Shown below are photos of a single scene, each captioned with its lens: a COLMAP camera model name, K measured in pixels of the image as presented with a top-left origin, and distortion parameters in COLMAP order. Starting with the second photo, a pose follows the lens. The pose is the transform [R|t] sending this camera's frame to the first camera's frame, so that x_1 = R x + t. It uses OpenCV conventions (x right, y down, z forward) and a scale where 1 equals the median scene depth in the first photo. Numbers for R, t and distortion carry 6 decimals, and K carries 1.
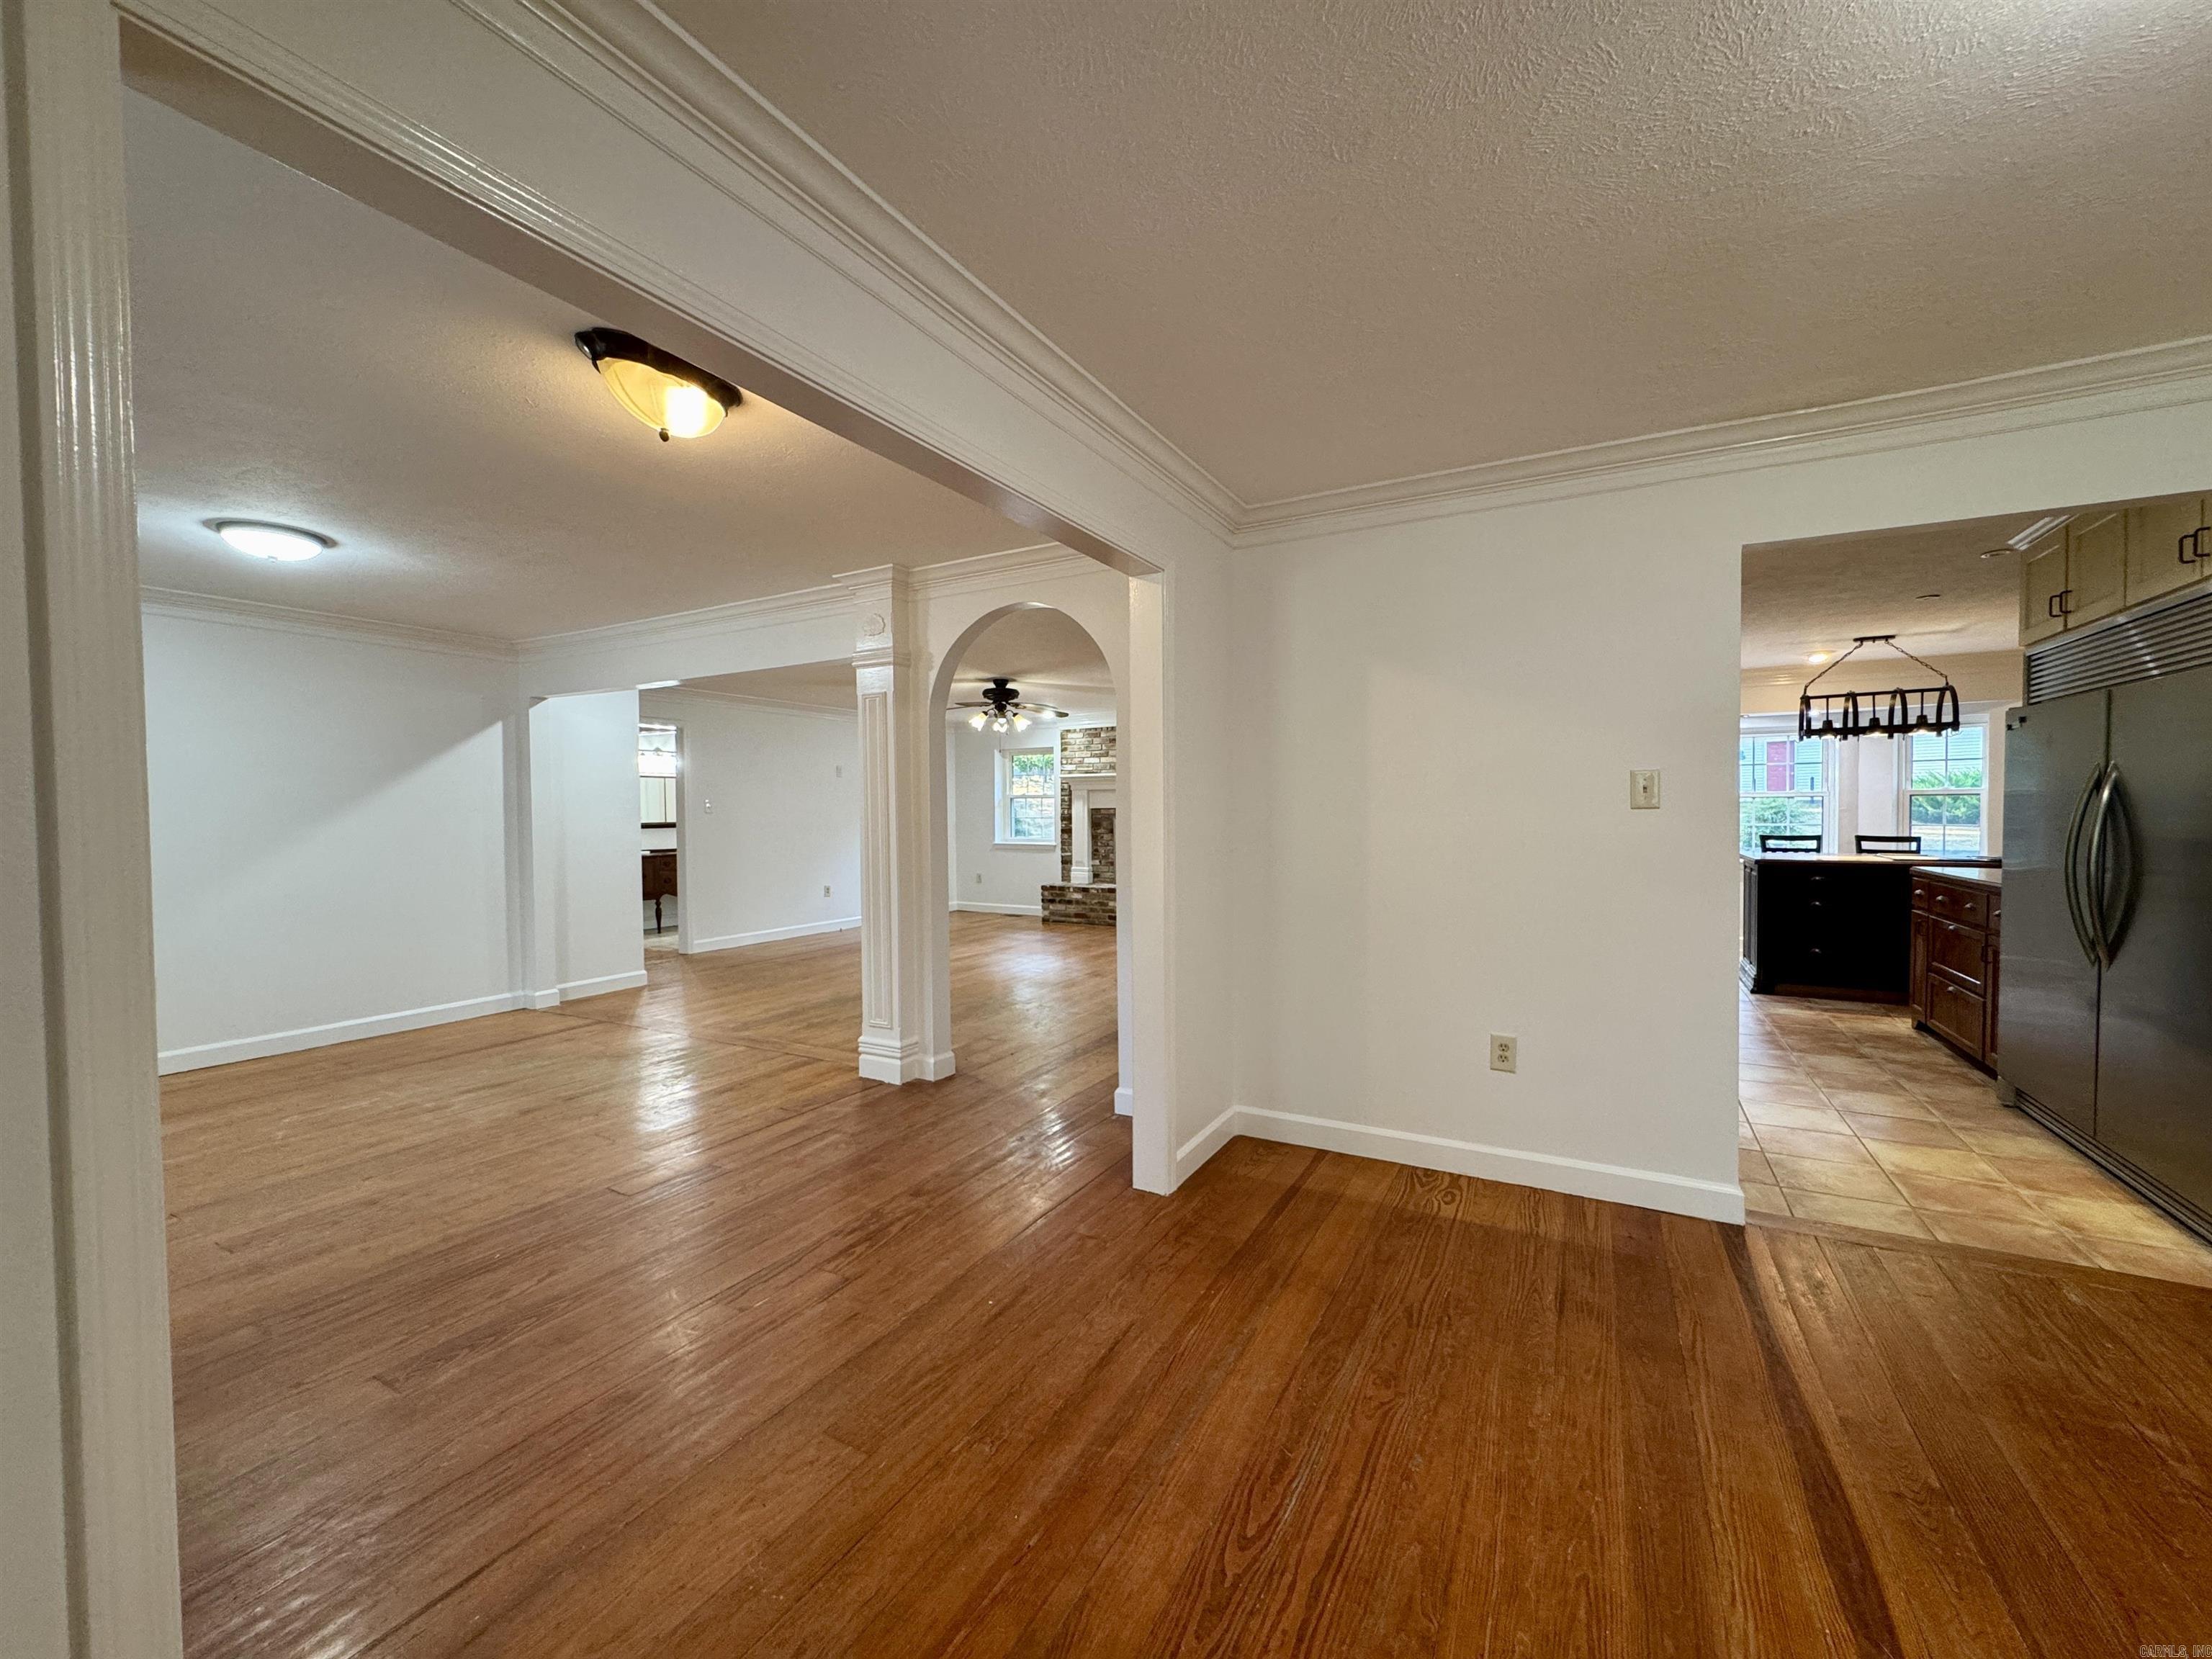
lens RADIAL K [[882.4, 0, 1107.1], [0, 882.4, 832.1], [0, 0, 1]] dist [-0.004268, -0.000666]
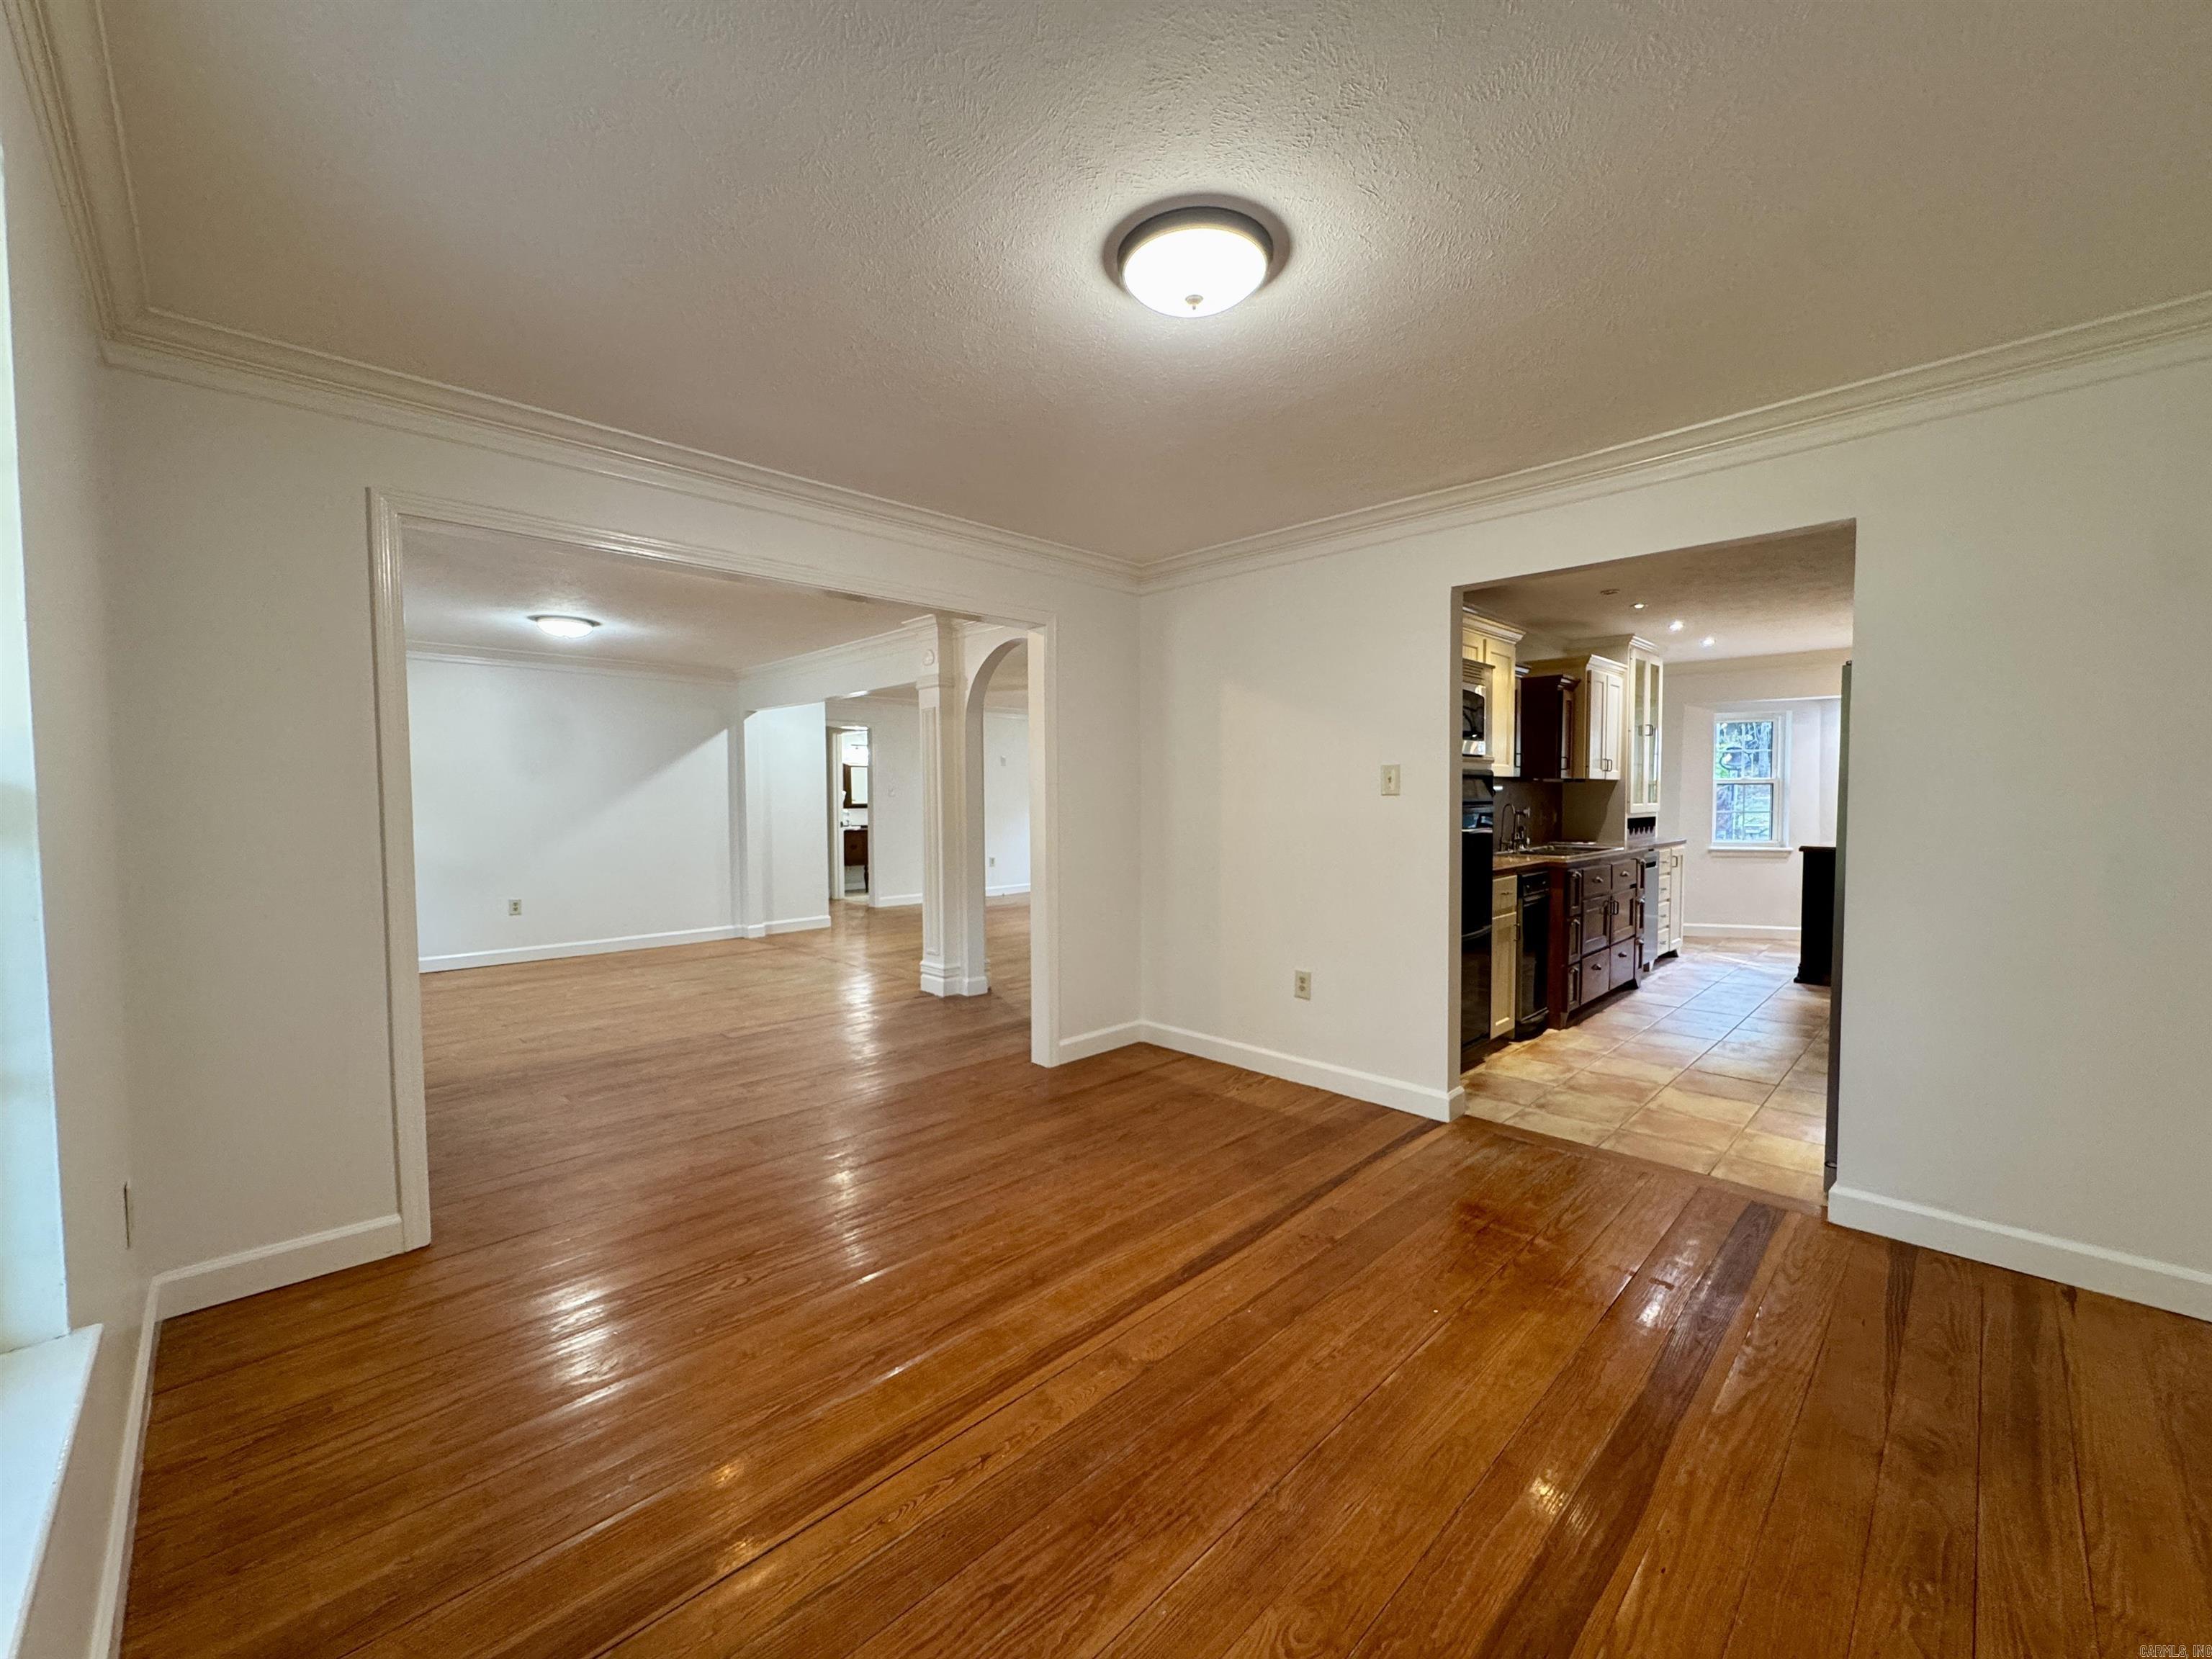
lens RADIAL K [[882.4, 0, 1106.3], [0, 882.4, 830.2], [0, 0, 1]] dist [-0.004268, -0.000666]
pose [[0.959557, 0.013927, -0.281171, 0.405044], [-0.009555, 0.999811, 0.016915, 0.004830], [0.281353, -0.013544, 0.959509, -0.240475]]
